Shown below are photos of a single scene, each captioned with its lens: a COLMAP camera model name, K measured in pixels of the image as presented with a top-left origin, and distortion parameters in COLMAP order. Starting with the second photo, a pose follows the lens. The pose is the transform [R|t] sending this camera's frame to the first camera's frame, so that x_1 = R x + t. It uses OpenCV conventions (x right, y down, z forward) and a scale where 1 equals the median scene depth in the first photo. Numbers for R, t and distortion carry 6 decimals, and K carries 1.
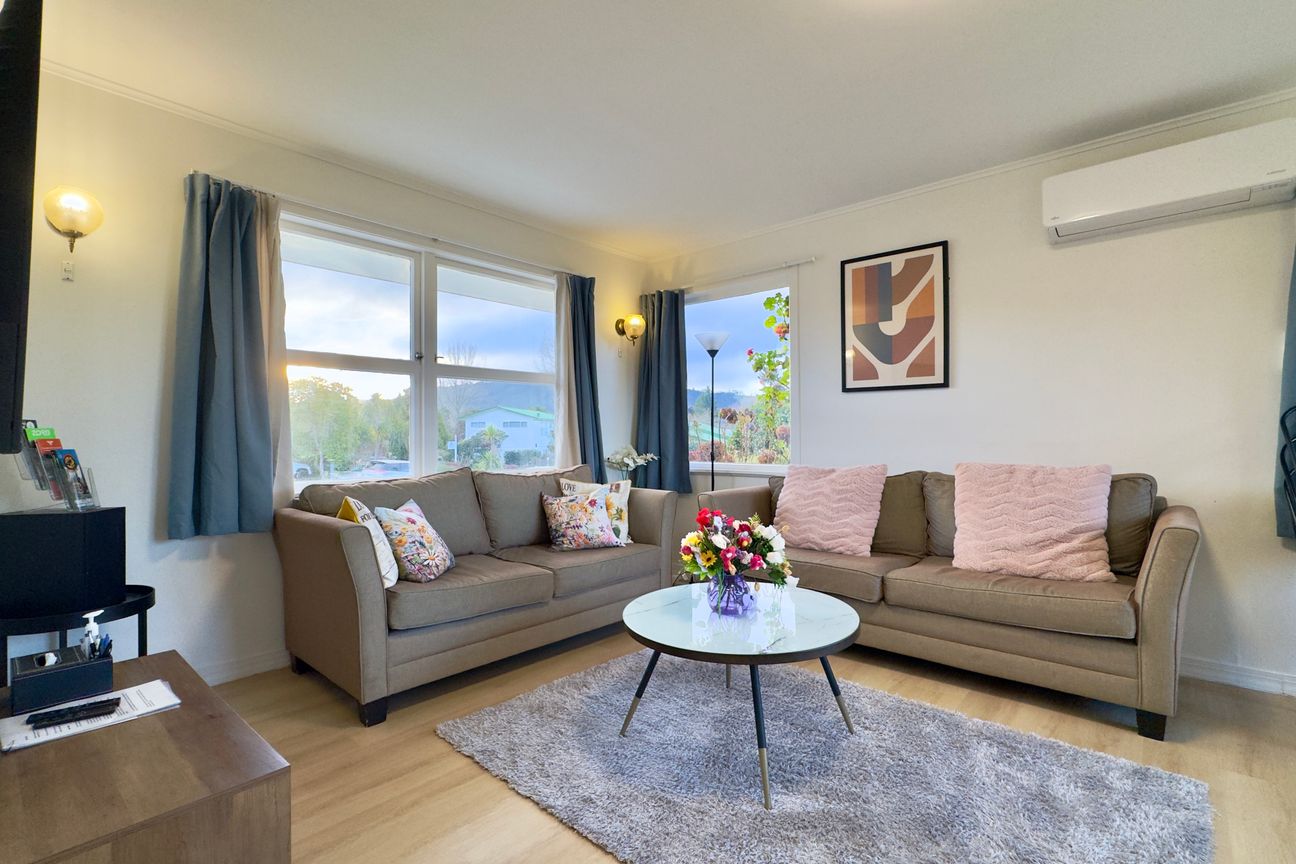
lens RADIAL K [[604.4, 0, 648.0], [0, 604.4, 432.0], [0, 0, 1]] dist [0.002150, 0.000782]
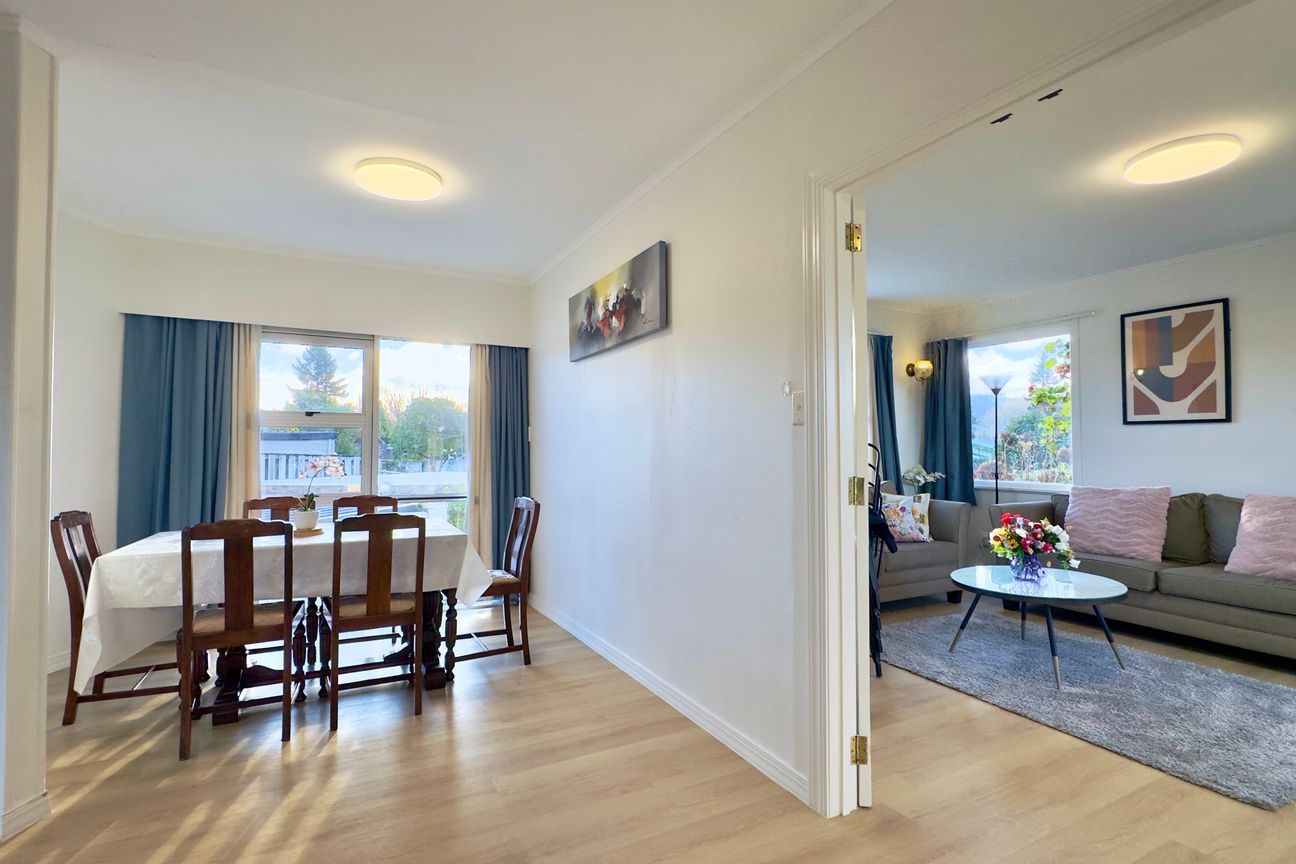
lens RADIAL K [[627.5, 0, 648.0], [0, 627.5, 432.0], [0, 0, 1]] dist [0.004481, 0.001230]
pose [[0.935311, -0.005833, -0.353778, -0.124585], [0.000902, 0.999900, -0.014101, -0.037638], [0.353825, 0.012870, 0.935223, -0.528527]]
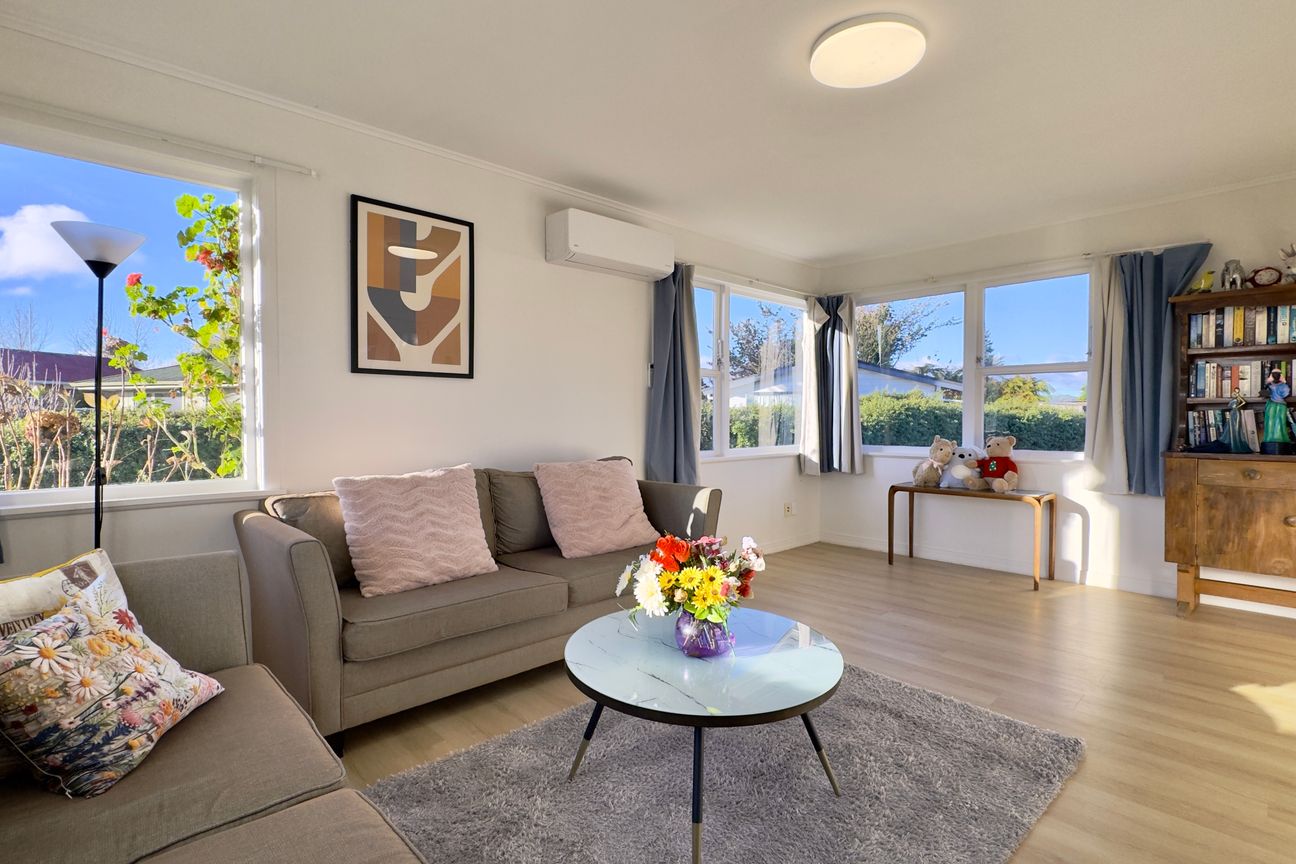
lens RADIAL K [[627.5, 0, 648.0], [0, 627.5, 432.0], [0, 0, 1]] dist [0.004481, 0.001230]
pose [[0.090051, -0.024512, 0.995635, -0.451159], [-0.008015, 0.999647, 0.025336, -0.016621], [-0.995905, -0.010262, 0.089822, 0.615783]]
